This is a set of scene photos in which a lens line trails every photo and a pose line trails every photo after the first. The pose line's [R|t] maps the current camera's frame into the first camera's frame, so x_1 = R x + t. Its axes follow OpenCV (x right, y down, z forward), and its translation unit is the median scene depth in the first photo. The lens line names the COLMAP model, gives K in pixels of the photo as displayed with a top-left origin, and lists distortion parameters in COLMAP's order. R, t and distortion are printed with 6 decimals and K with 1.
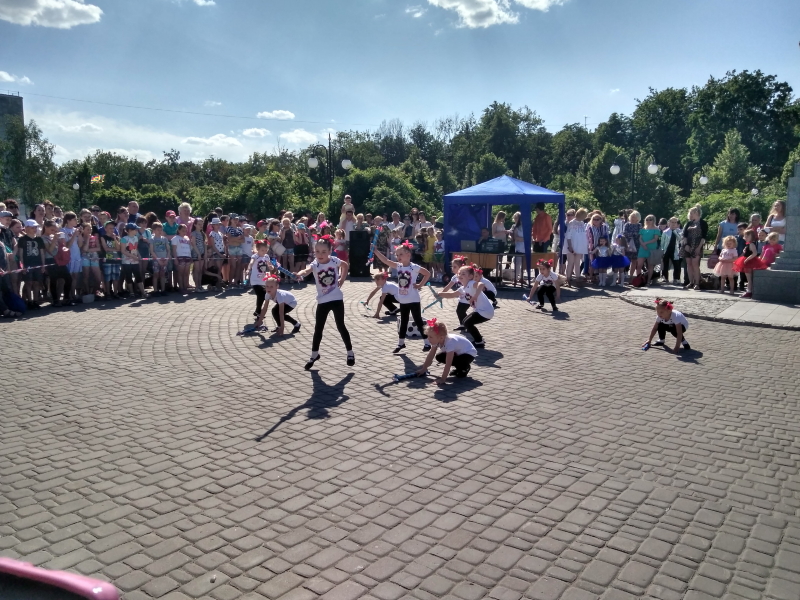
lens RADIAL K [[634.6, 0, 400.0], [0, 634.6, 300.0], [0, 0, 1]] dist [0.074339, -0.099915]
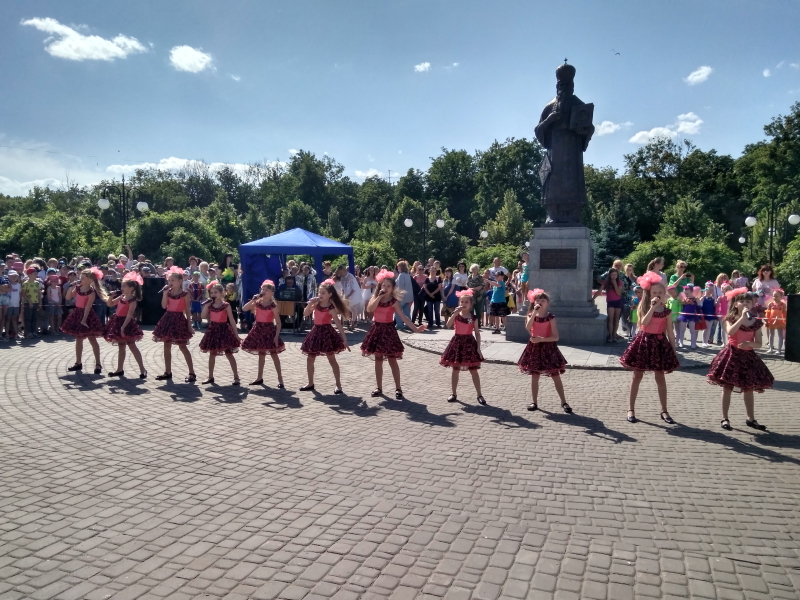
lens RADIAL K [[634.6, 0, 400.0], [0, 634.6, 300.0], [0, 0, 1]] dist [0.074339, -0.099915]
pose [[0.957883, -0.003694, 0.287134, 0.067571], [0.023219, 0.997640, -0.064623, -0.011771], [-0.286218, 0.068569, 0.955708, -0.168529]]
